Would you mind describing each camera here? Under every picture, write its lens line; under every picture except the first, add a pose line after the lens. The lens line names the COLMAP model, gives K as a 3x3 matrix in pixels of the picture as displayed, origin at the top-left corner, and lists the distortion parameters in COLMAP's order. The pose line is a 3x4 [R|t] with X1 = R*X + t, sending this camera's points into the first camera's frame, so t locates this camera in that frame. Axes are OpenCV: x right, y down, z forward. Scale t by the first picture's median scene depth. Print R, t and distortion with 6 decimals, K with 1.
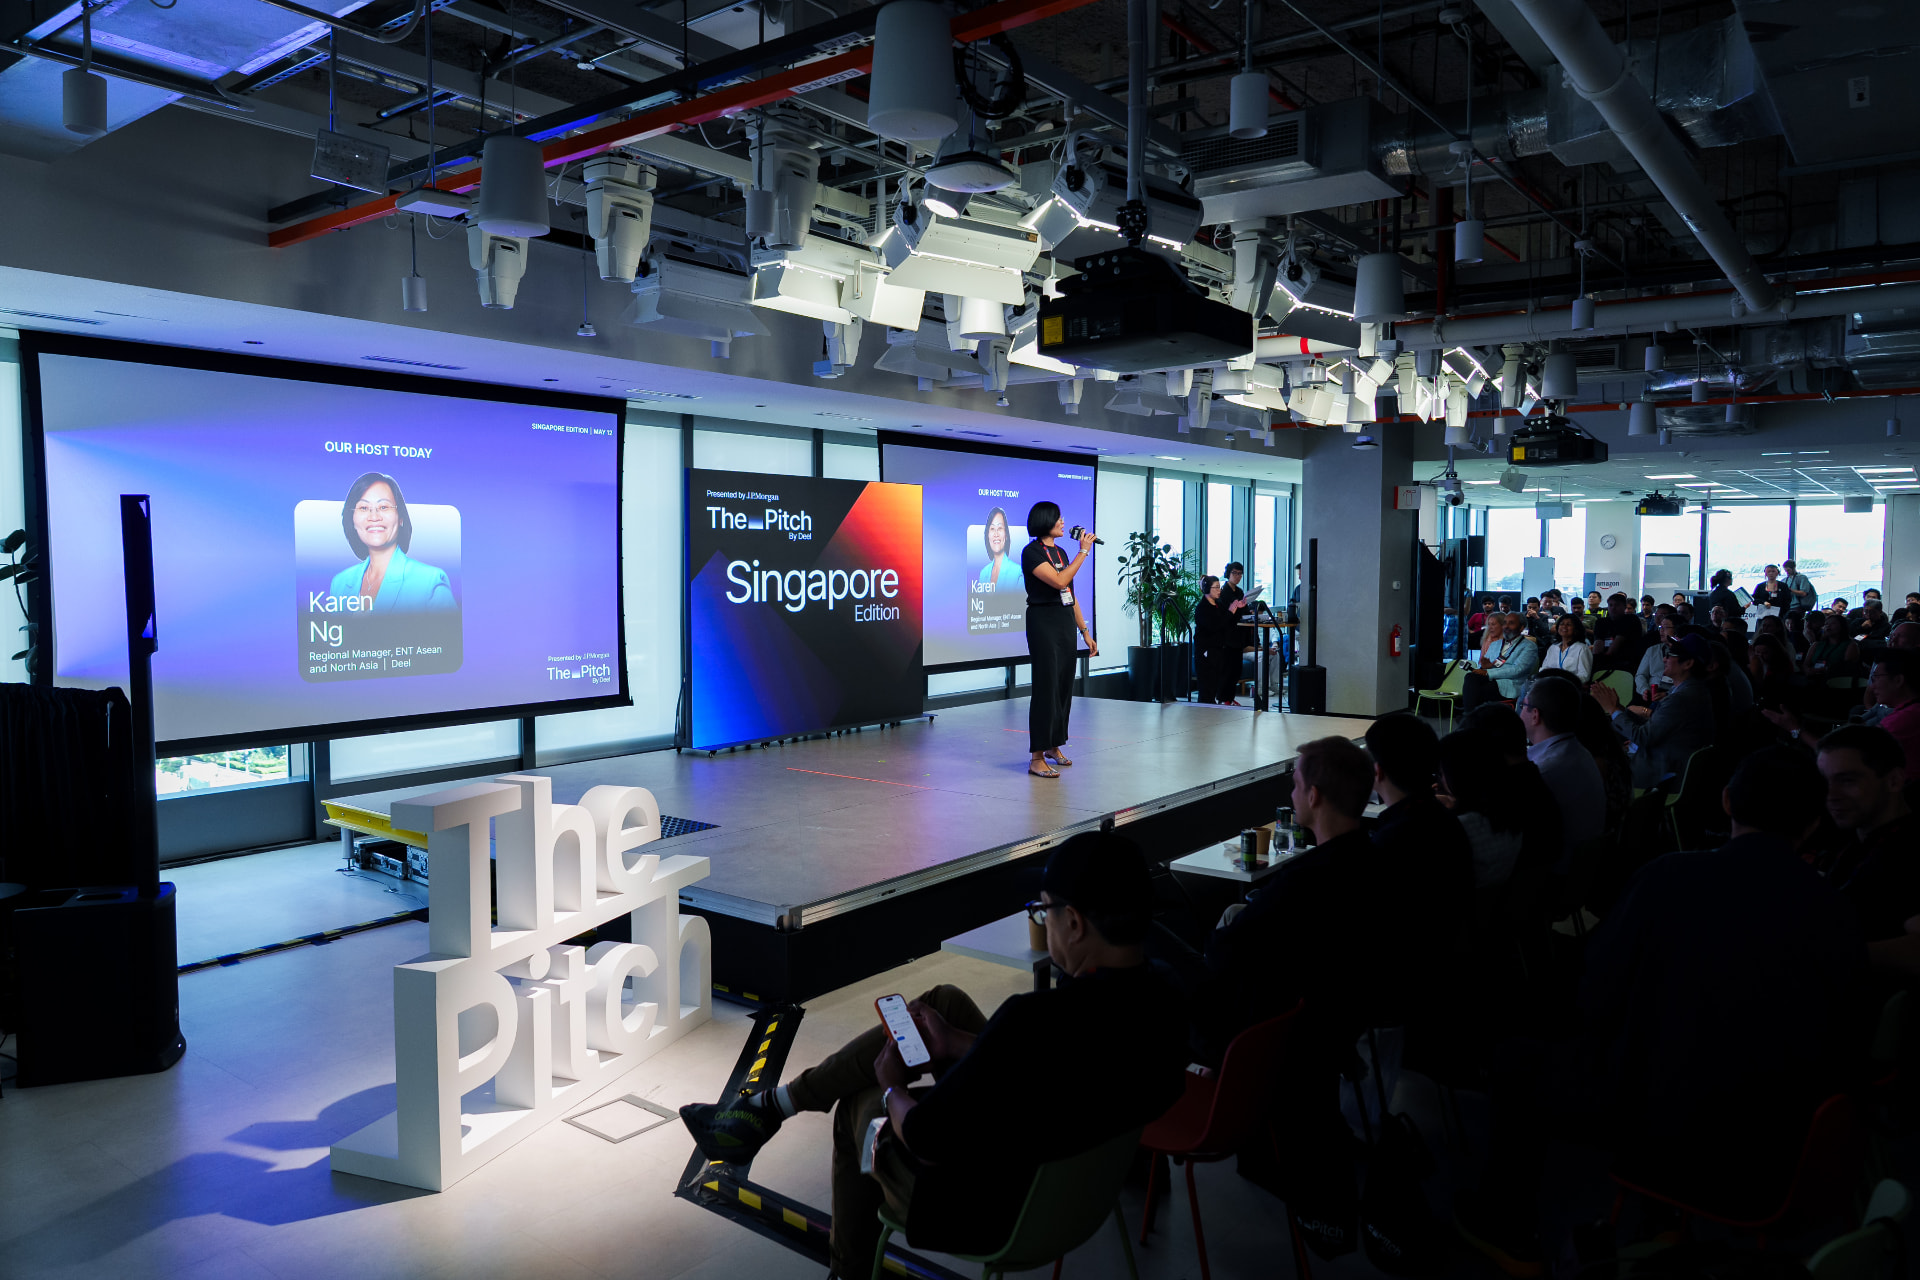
lens RADIAL K [[1313.8, 0, 955.0], [0, 1313.8, 638.4], [0, 0, 1]] dist [-0.007902, -0.001831]
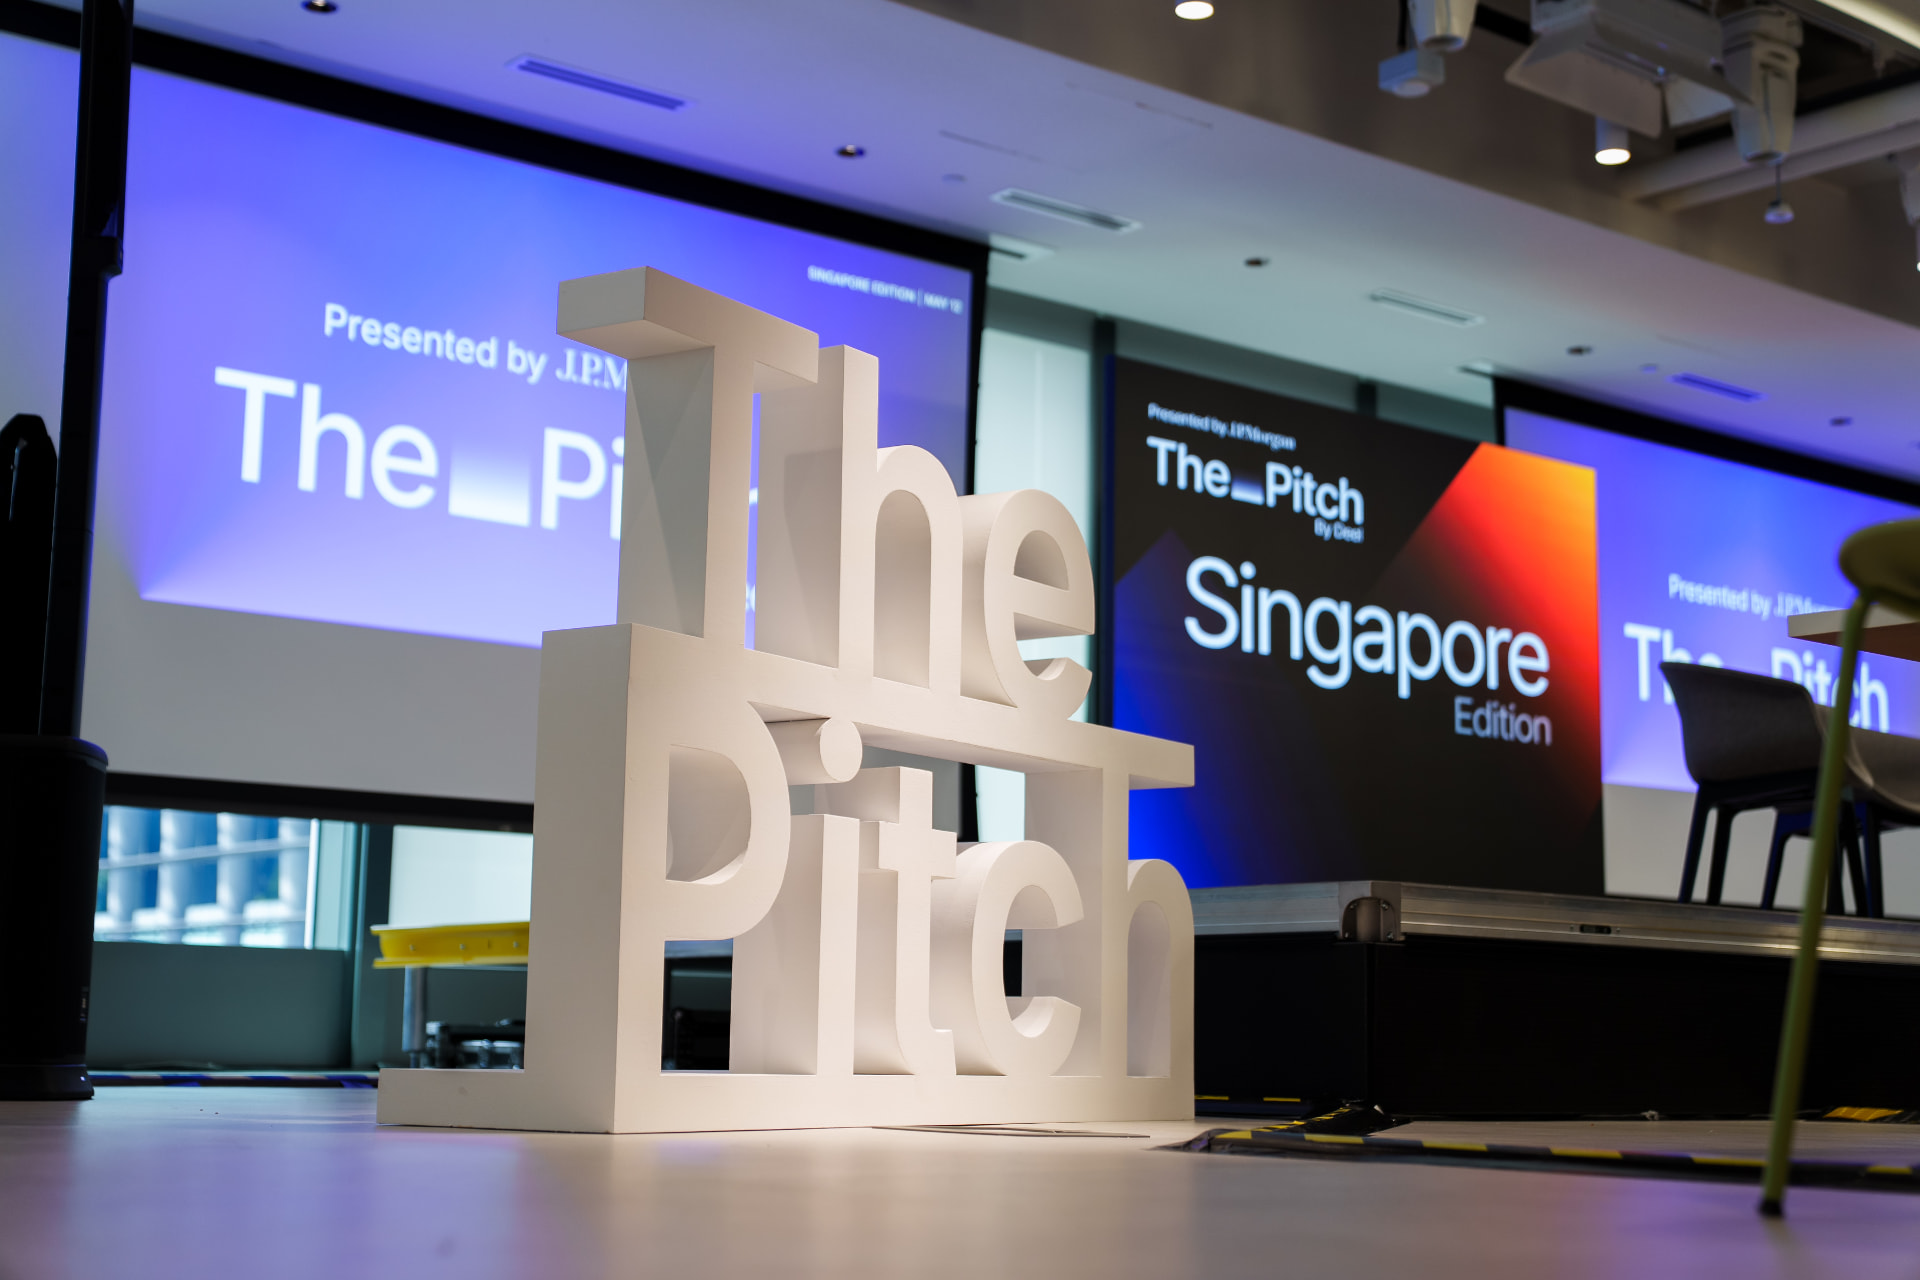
lens RADIAL K [[2693.8, 0, 962.8], [0, 2693.8, 641.2], [0, 0, 1]] dist [0.025385, 0.000000]
pose [[0.972717, -0.022645, -0.230886, -0.026671], [-0.026578, 0.977795, -0.207873, 0.168366], [0.230466, 0.208338, 0.950516, 0.054891]]
